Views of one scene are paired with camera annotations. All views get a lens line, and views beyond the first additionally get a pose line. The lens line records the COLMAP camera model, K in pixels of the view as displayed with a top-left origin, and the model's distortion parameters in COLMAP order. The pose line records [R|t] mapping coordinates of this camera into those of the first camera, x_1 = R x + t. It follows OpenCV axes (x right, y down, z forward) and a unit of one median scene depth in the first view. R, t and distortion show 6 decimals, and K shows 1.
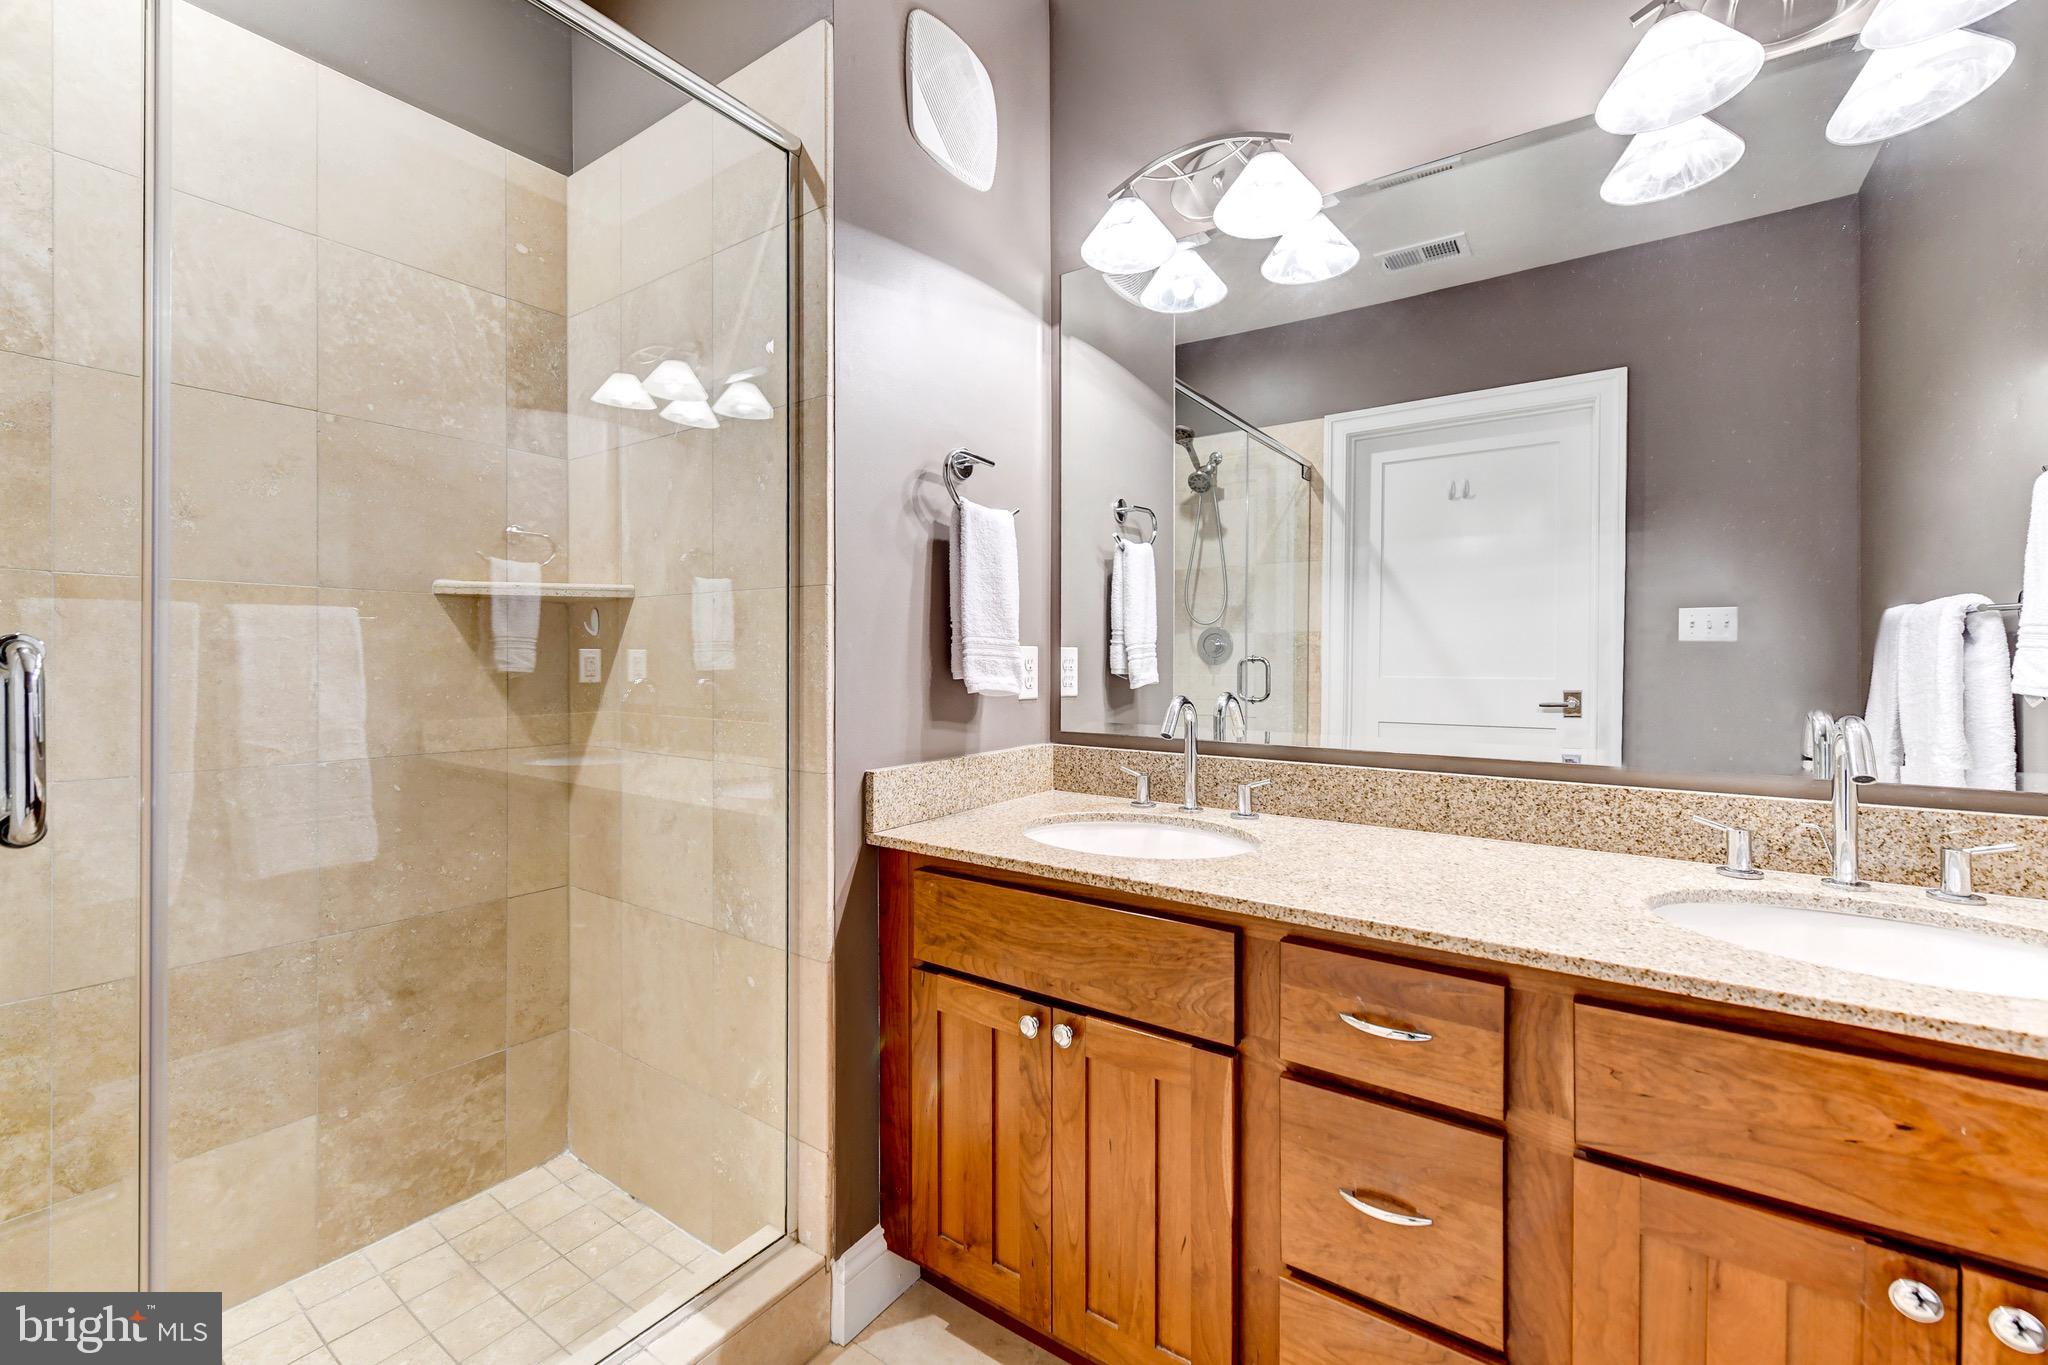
lens RADIAL K [[857.2, 0, 1020.4], [0, 857.2, 647.4], [0, 0, 1]] dist [0.004394, -0.001345]
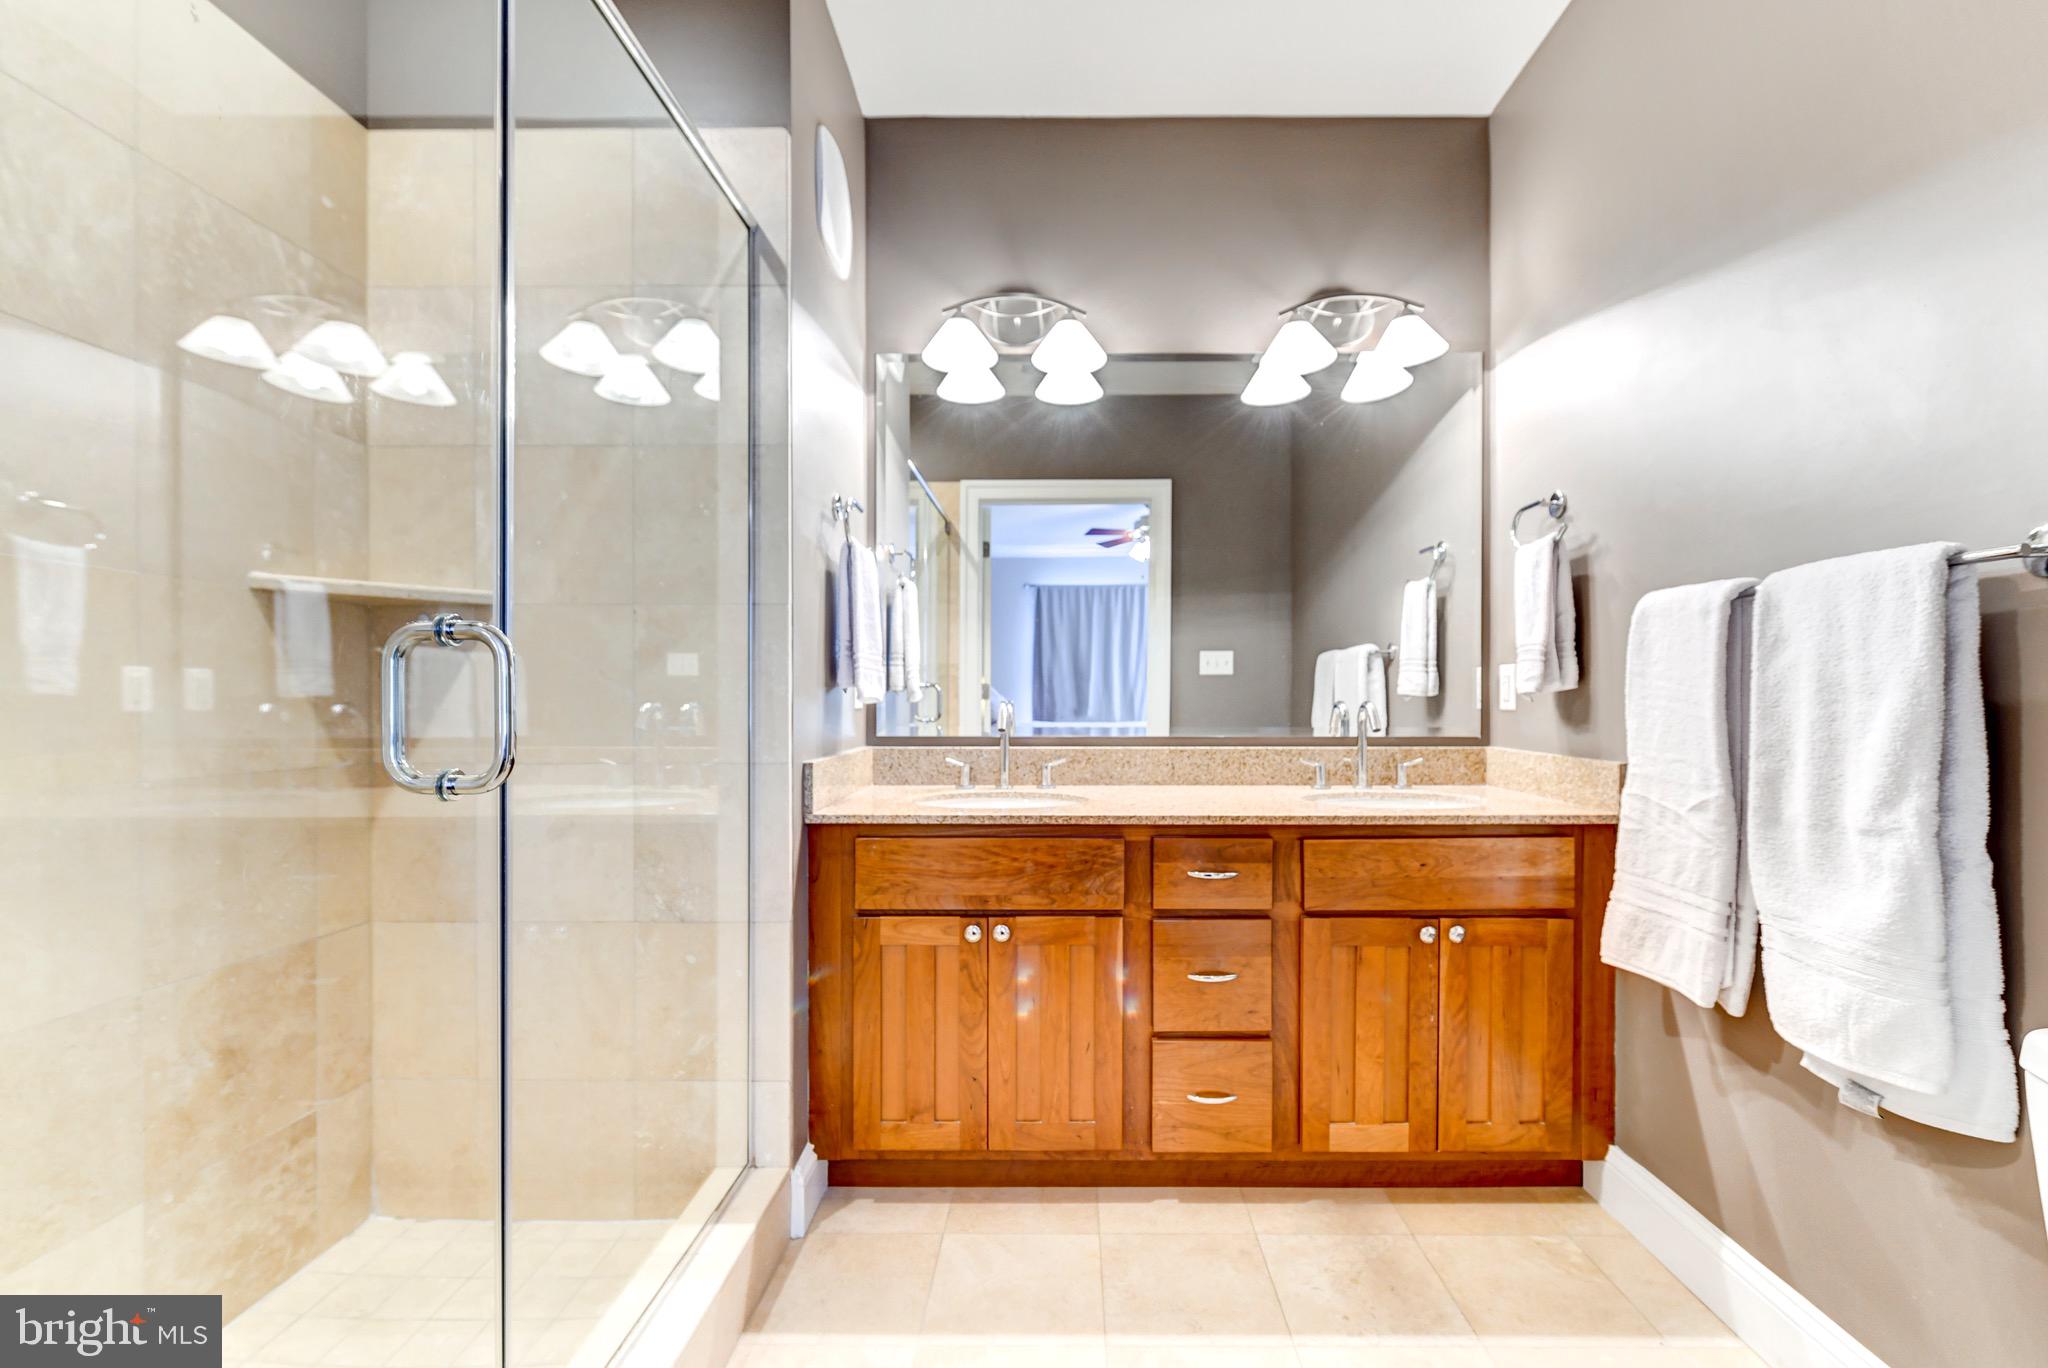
lens RADIAL K [[943.8, 0, 1030.2], [0, 943.8, 690.7], [0, 0, 1]] dist [0.001330, -0.003438]
pose [[0.823003, 0.003998, 0.568024, -0.642525], [-0.002909, 0.999992, -0.002824, 0.045812], [-0.568030, 0.000672, 0.823007, -0.248961]]
